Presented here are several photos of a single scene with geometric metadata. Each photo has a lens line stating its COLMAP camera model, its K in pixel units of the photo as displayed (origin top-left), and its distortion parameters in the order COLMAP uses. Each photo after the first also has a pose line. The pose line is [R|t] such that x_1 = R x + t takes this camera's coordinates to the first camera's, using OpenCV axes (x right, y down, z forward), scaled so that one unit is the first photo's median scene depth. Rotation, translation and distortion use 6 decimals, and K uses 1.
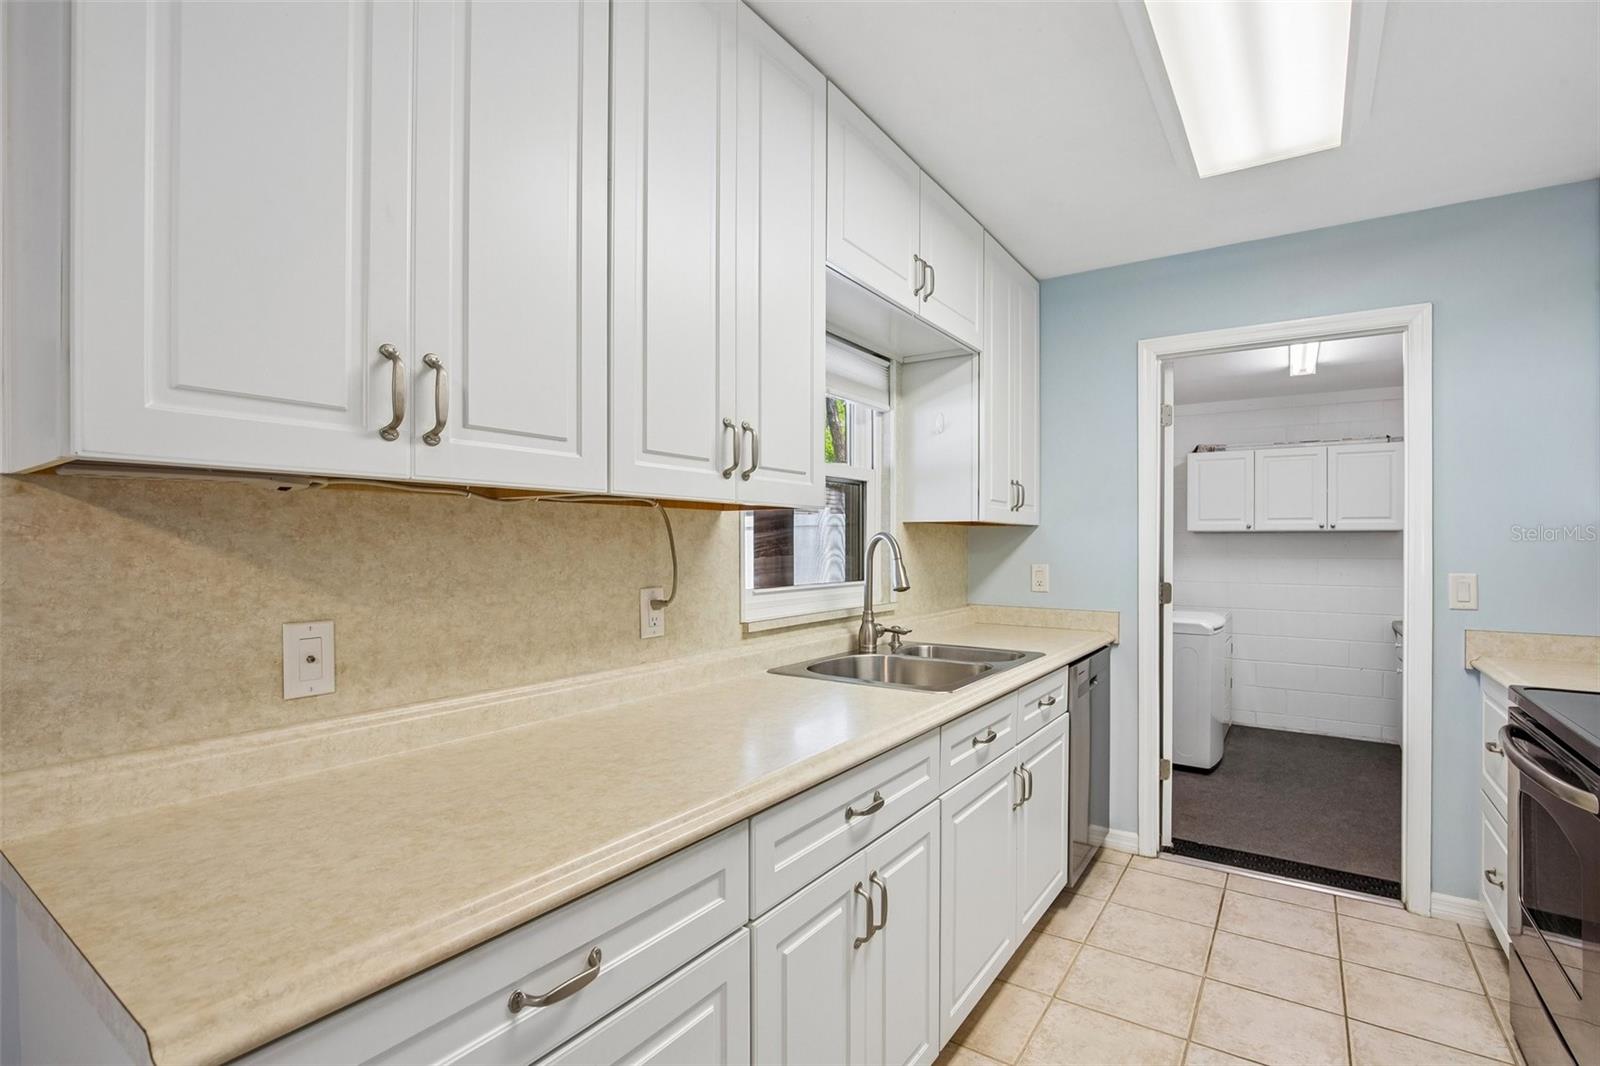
lens RADIAL K [[758.1, 0, 798.1], [0, 758.1, 533.5], [0, 0, 1]] dist [-0.029627, 0.003661]
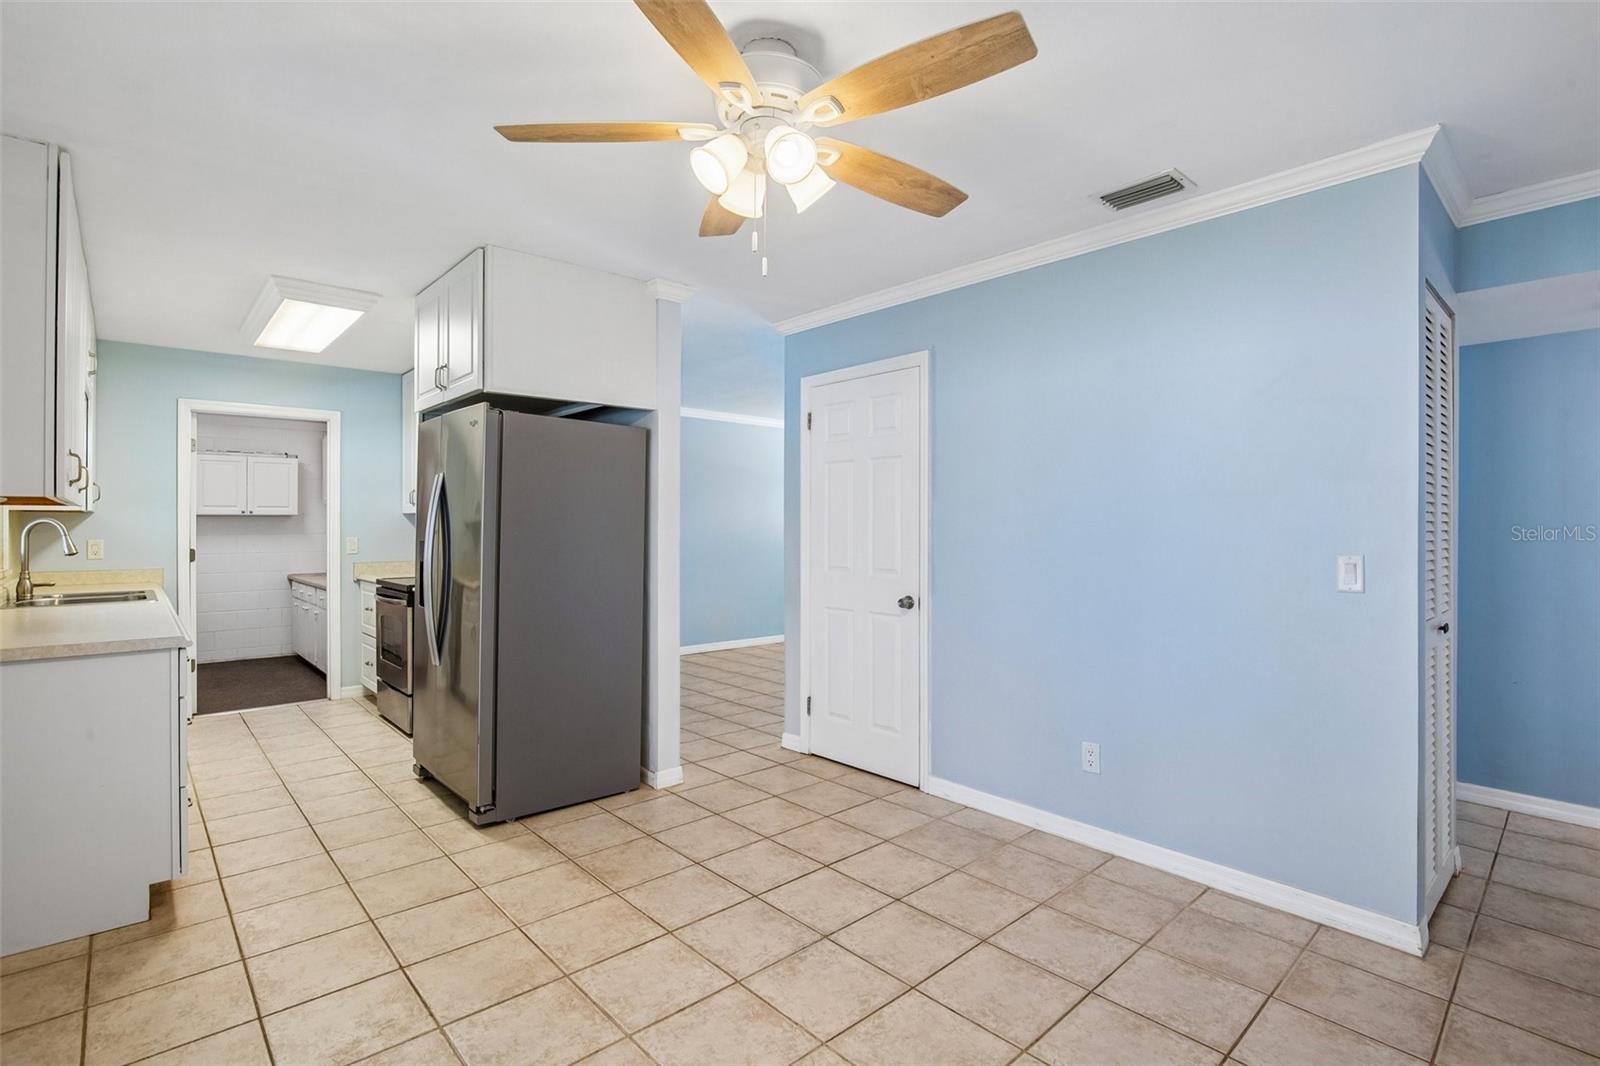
lens RADIAL K [[758.1, 0, 803.6], [0, 758.1, 527.9], [0, 0, 1]] dist [-0.029627, 0.003661]
pose [[0.227577, -0.010785, 0.973700, -0.996891], [-0.008735, 0.999876, 0.013116, -0.015807], [-0.973721, -0.011491, 0.227455, -0.833090]]
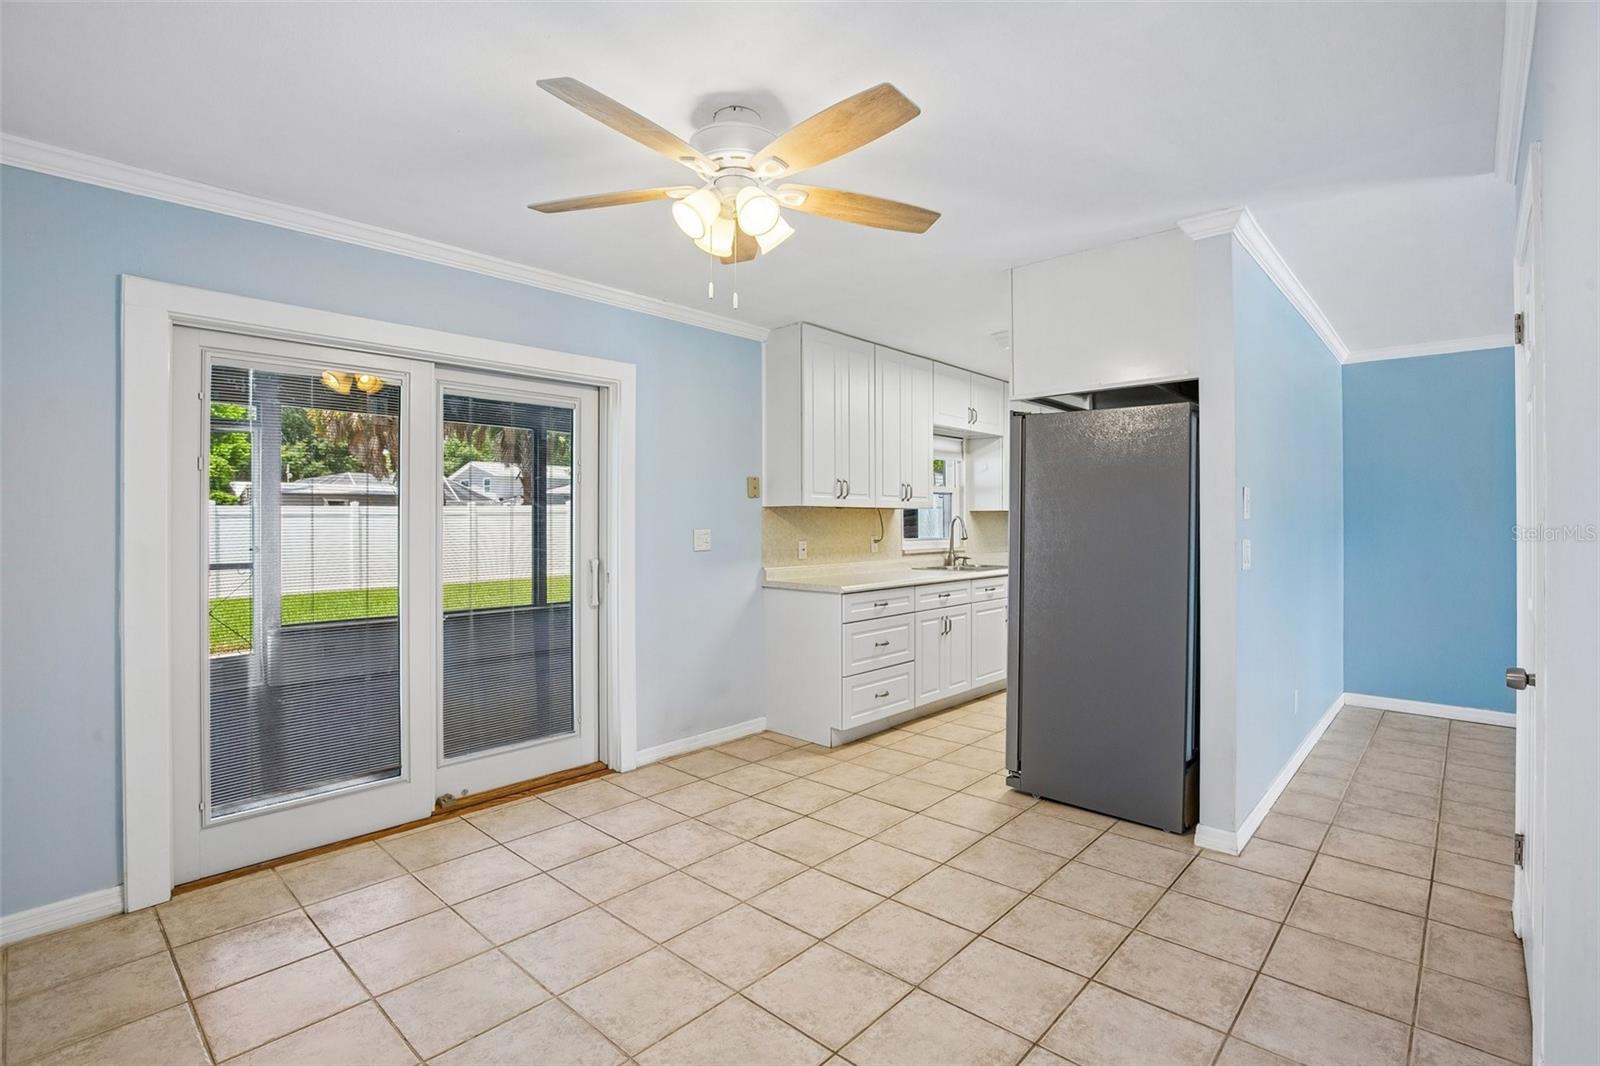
lens RADIAL K [[758.1, 0, 801.6], [0, 758.1, 522.5], [0, 0, 1]] dist [-0.029627, 0.003661]
pose [[0.990204, -0.004138, -0.139568, -0.045243], [0.005852, 0.999912, 0.011871, -0.013425], [0.139507, -0.012571, 0.990141, -1.510371]]
